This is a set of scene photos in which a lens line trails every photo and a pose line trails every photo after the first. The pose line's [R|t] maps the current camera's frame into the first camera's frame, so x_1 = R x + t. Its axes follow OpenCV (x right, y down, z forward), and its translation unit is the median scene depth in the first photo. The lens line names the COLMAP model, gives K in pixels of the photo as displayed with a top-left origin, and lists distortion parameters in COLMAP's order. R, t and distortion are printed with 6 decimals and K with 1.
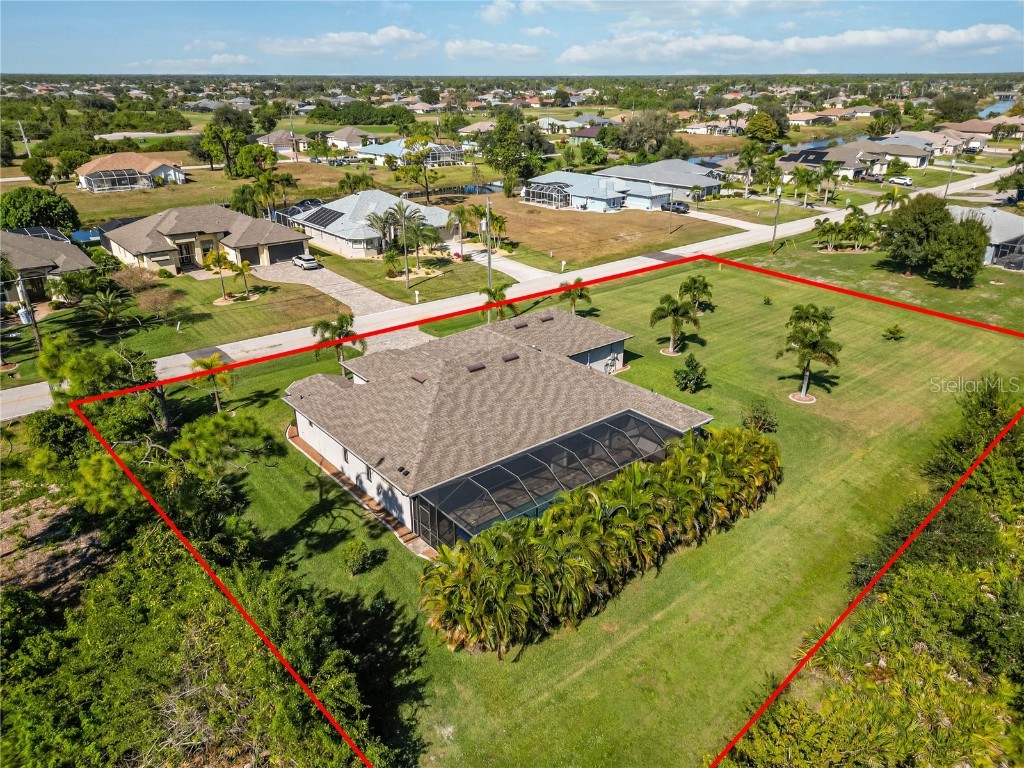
lens RADIAL K [[717.2, 0, 510.9], [0, 717.2, 382.6], [0, 0, 1]] dist [0.055527, -0.052422]
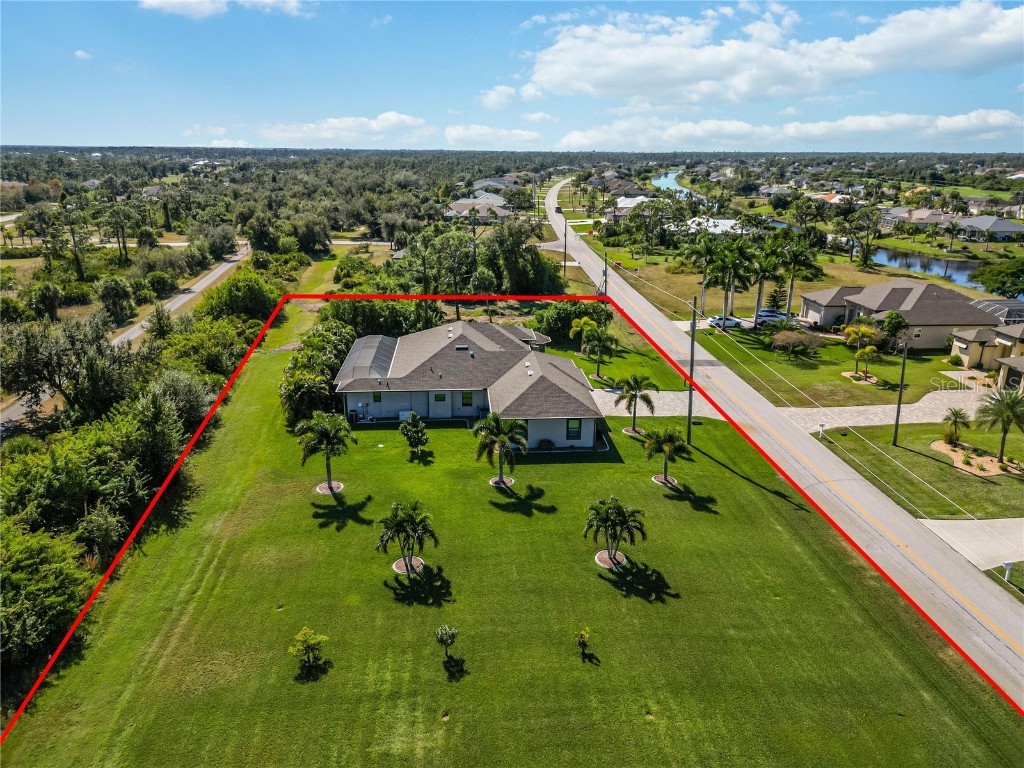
lens RADIAL K [[717.2, 0, 510.9], [0, 717.2, 382.6], [0, 0, 1]] dist [0.055527, -0.052422]
pose [[-0.568761, 0.246751, -0.784617, 0.916572], [-0.329472, 0.805712, 0.492216, -0.597974], [0.753630, 0.538463, -0.376960, 1.369028]]
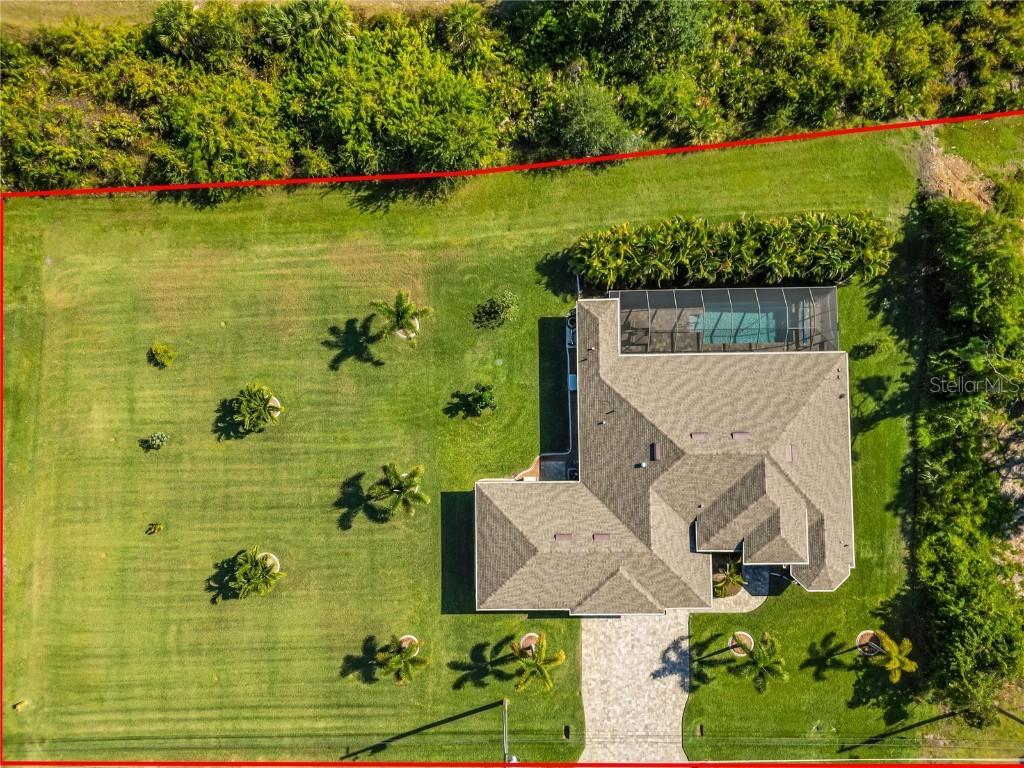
lens RADIAL K [[717.2, 0, 510.9], [0, 717.2, 382.6], [0, 0, 1]] dist [0.055527, -0.052422]
pose [[-0.782971, -0.621388, 0.028851, 0.189464], [0.249611, -0.271361, 0.929547, -0.859553], [-0.569781, 0.735010, 0.367574, 0.556992]]
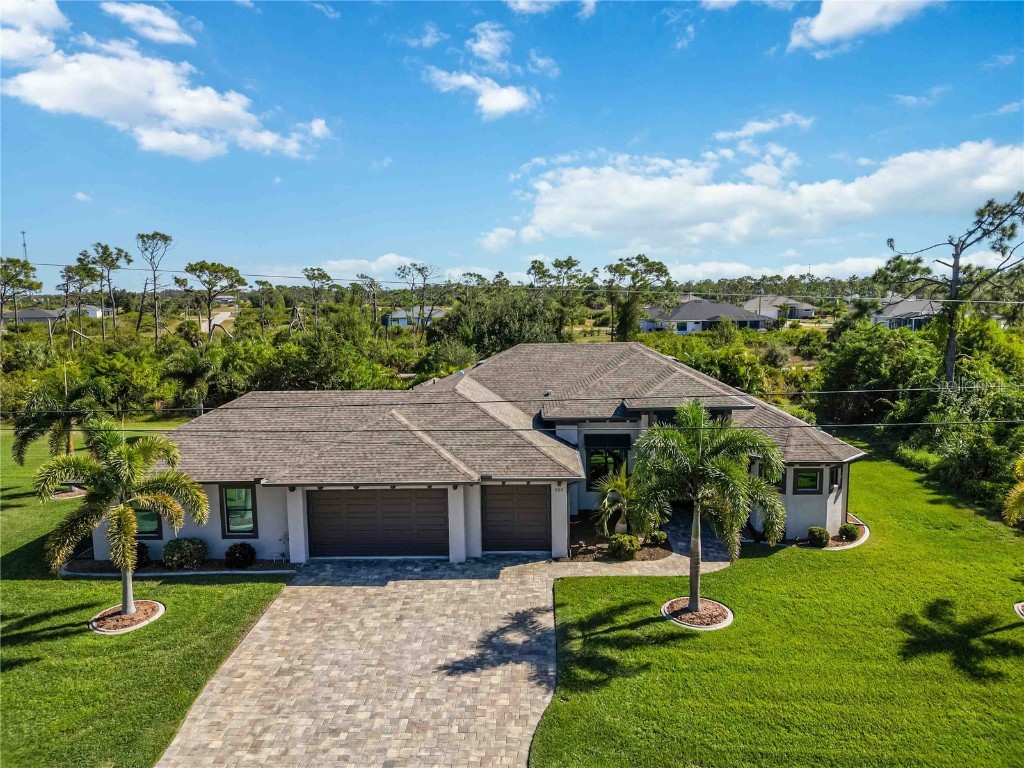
lens RADIAL K [[717.2, 0, 510.9], [0, 717.2, 382.6], [0, 0, 1]] dist [0.055527, -0.052422]
pose [[-0.750900, -0.071636, 0.656519, -0.375978], [0.273354, 0.871232, 0.407716, -0.258929], [-0.601188, 0.485616, -0.634626, 1.196638]]
